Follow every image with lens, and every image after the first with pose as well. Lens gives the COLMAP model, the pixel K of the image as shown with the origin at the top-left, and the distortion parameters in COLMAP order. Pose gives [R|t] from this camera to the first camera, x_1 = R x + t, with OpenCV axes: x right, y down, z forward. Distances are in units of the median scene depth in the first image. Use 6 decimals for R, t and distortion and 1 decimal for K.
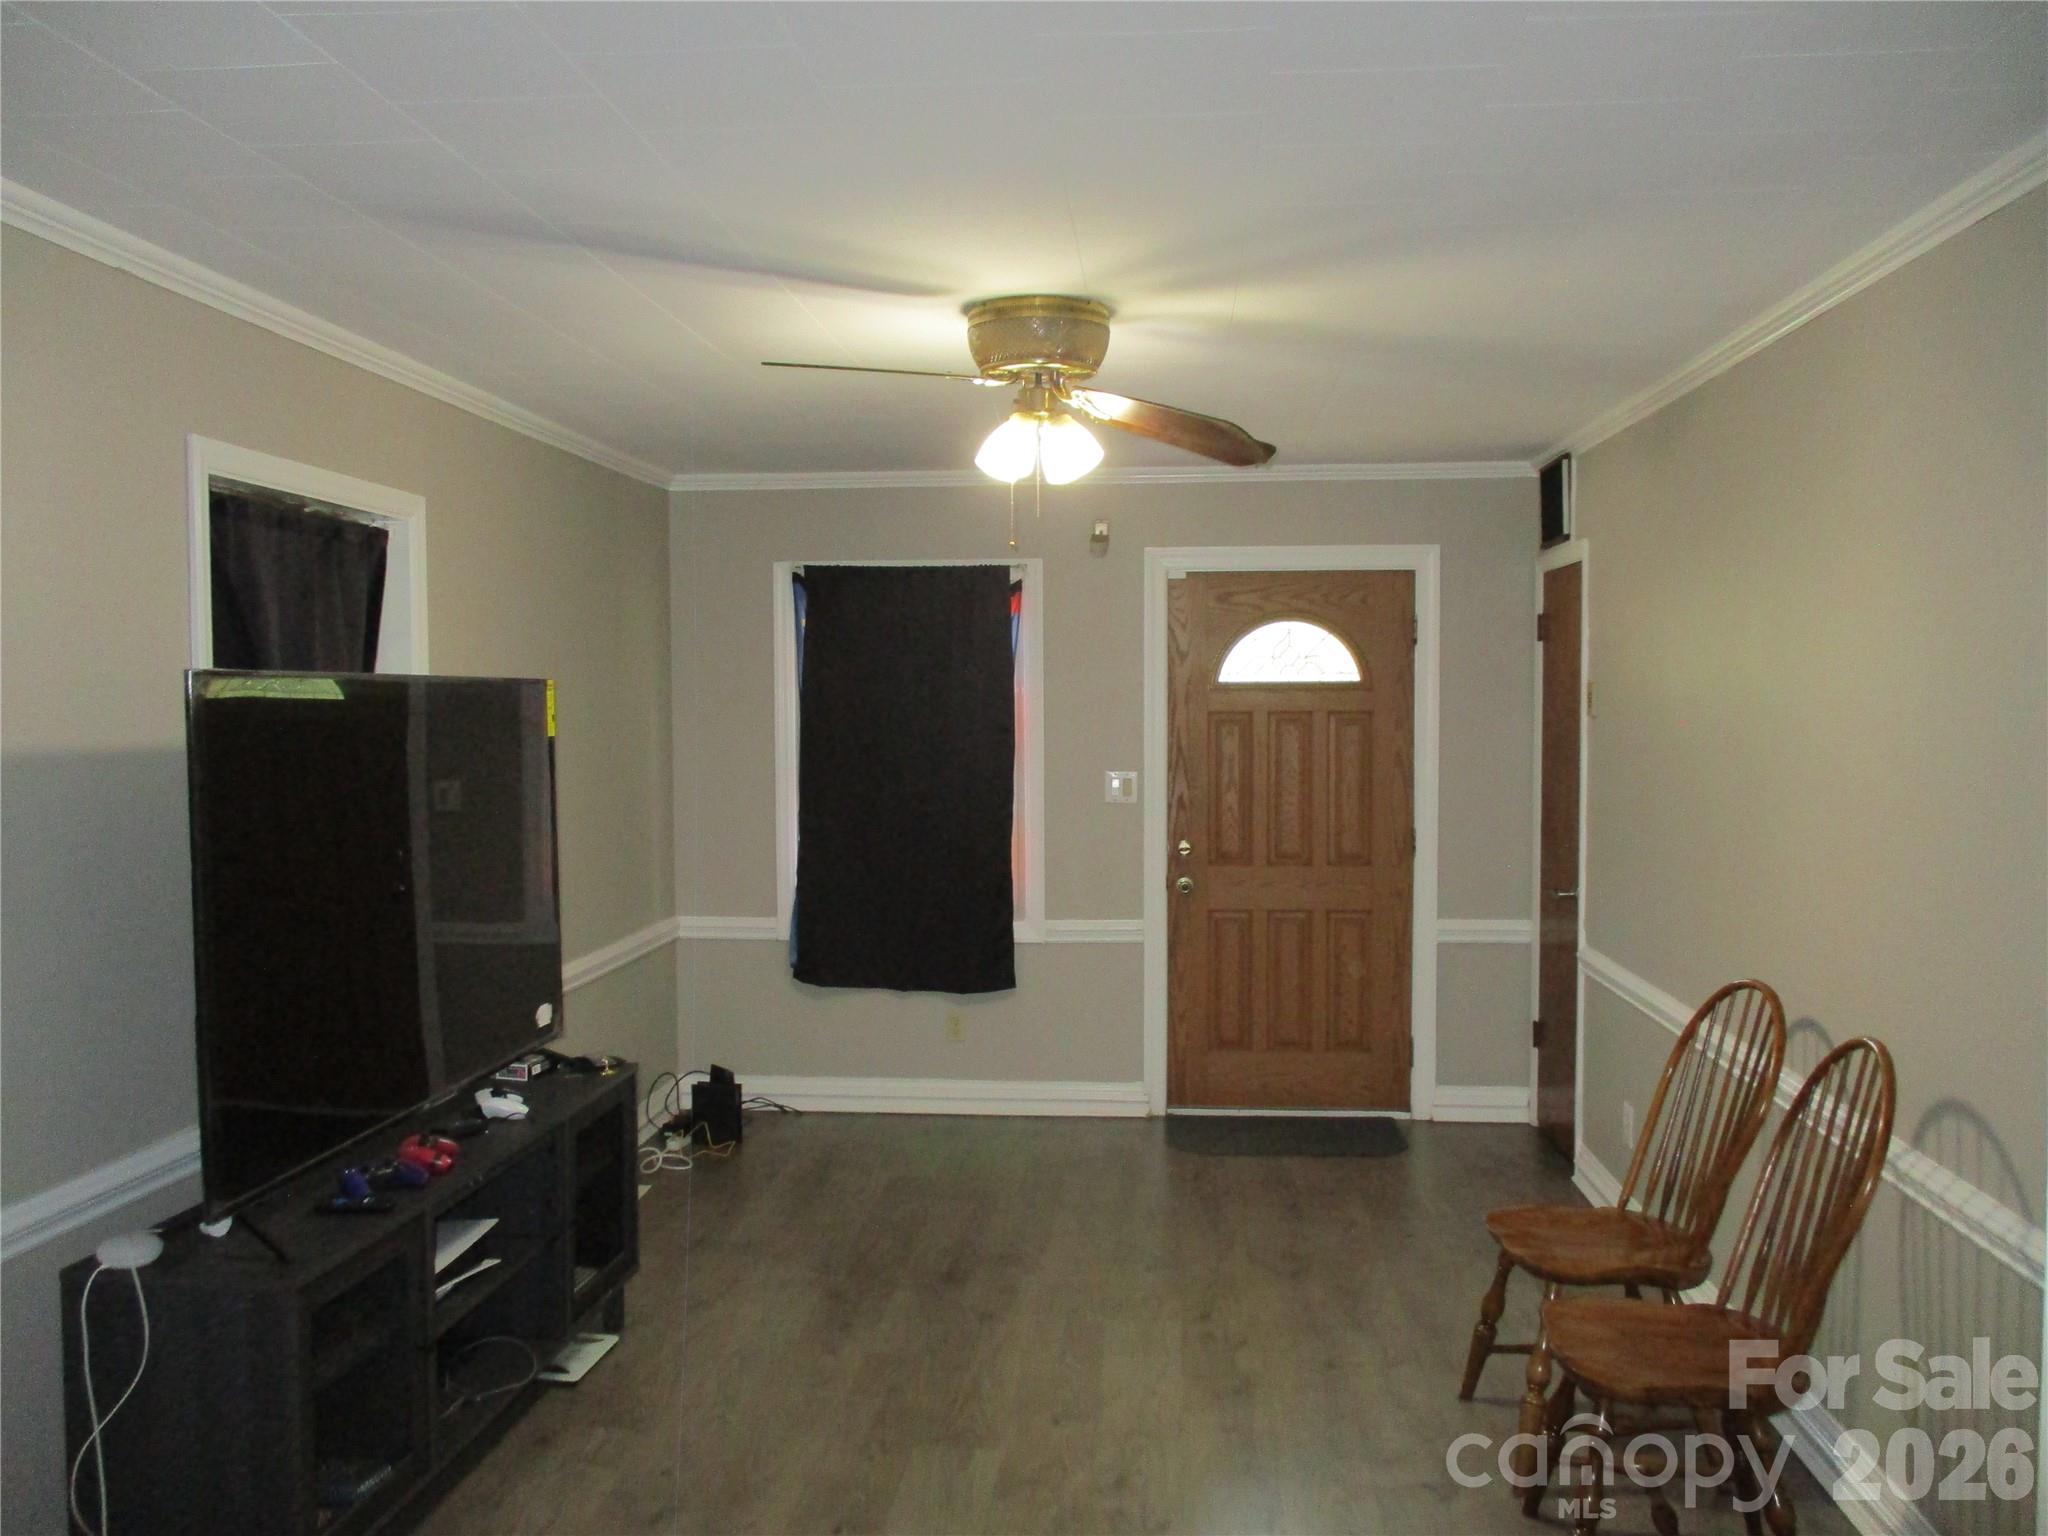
lens RADIAL K [[1699.6, 0, 1022.7], [0, 1699.6, 785.5], [0, 0, 1]] dist [-0.034300, 0.016489]
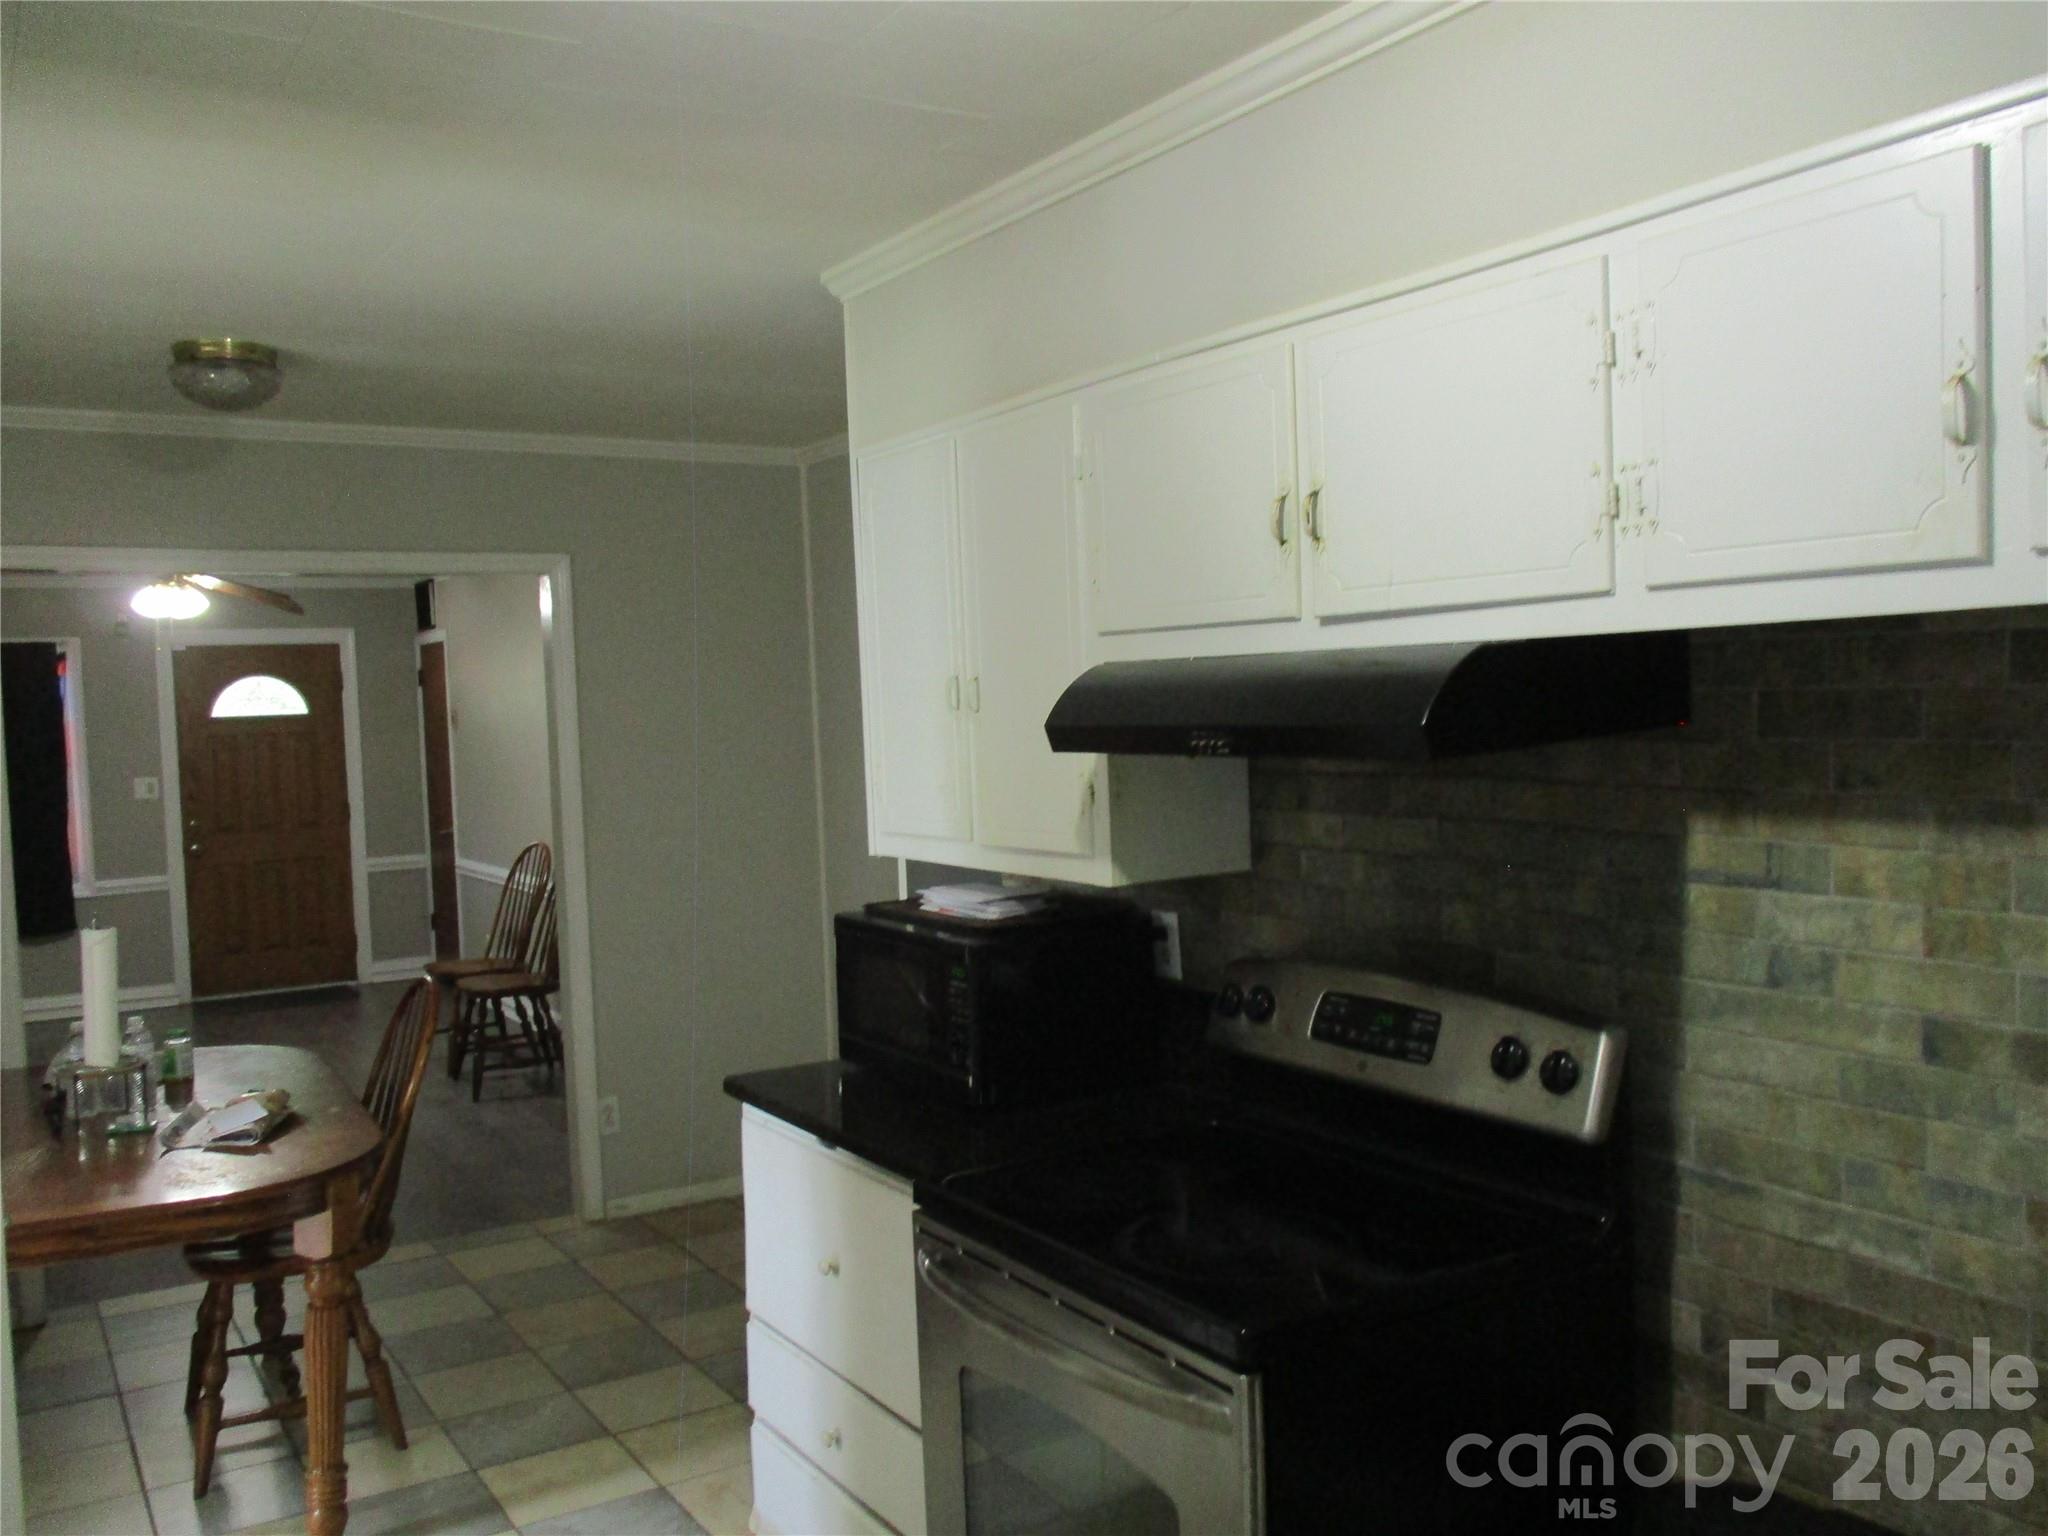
lens RADIAL K [[1699.6, 0, 1029.0], [0, 1699.6, 776.1], [0, 0, 1]] dist [-0.034300, 0.016489]
pose [[0.797501, -0.049823, 0.601256, -0.218596], [0.065639, 0.997834, -0.004378, 0.048449], [-0.599736, 0.042957, 0.799044, -0.674072]]
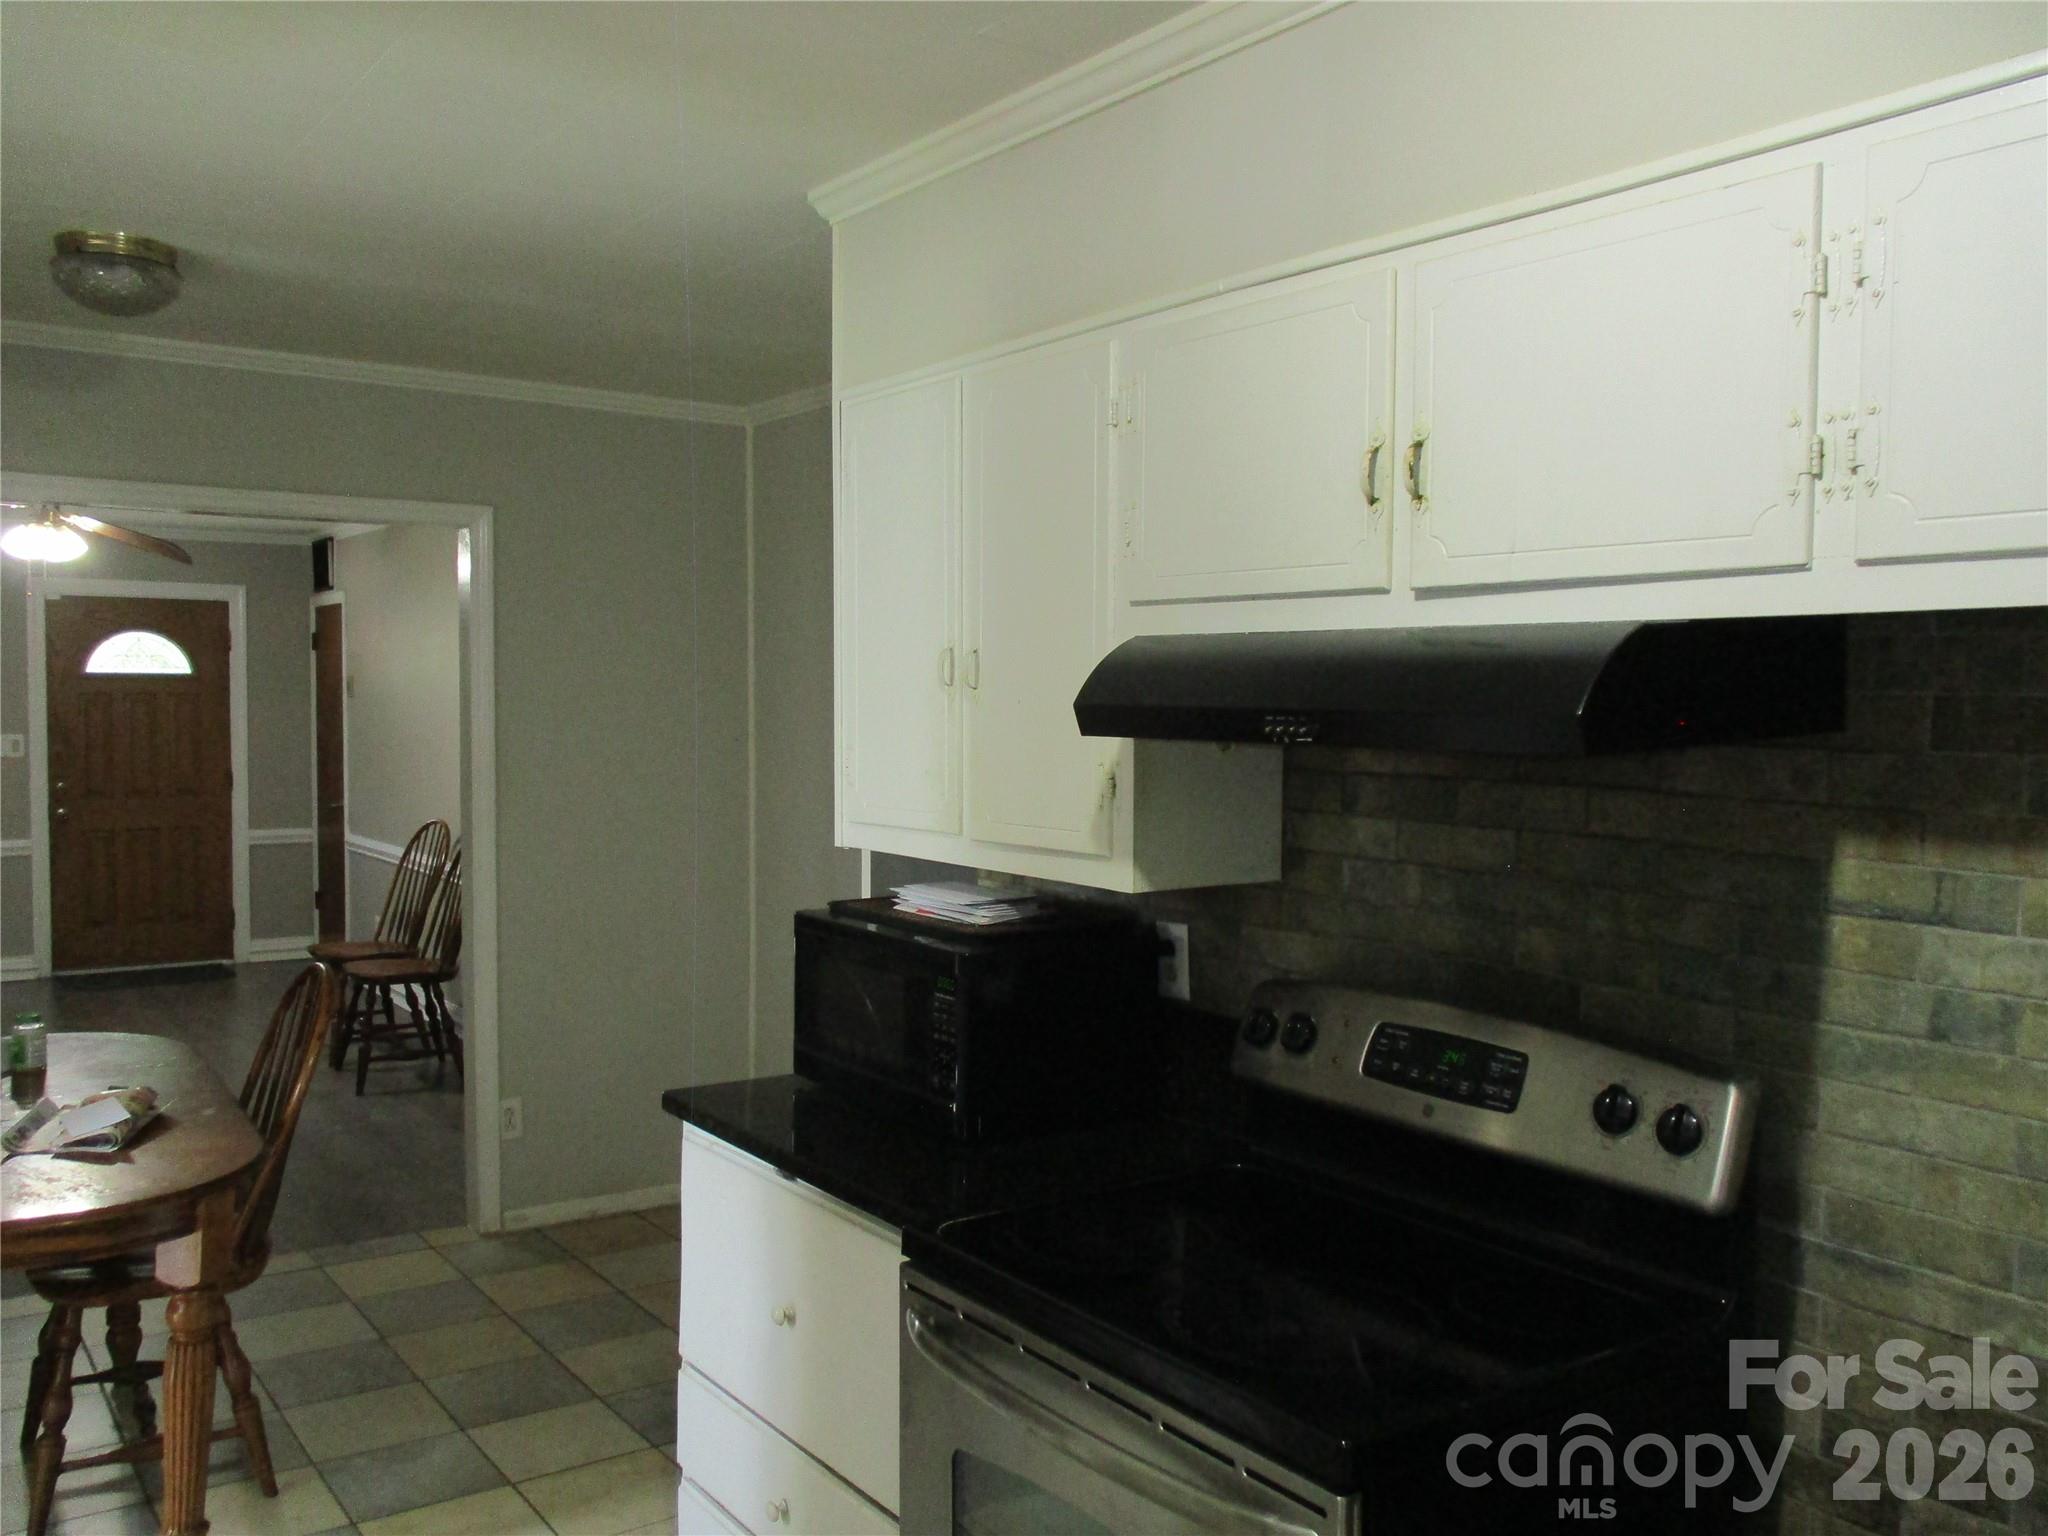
lens RADIAL K [[1699.6, 0, 1026.5], [0, 1699.6, 780.4], [0, 0, 1]] dist [-0.034300, 0.016489]
pose [[0.761814, -0.018532, 0.647530, -0.205753], [0.024186, 0.999707, 0.000156, 0.050333], [-0.647344, 0.015543, 0.762040, -0.613506]]
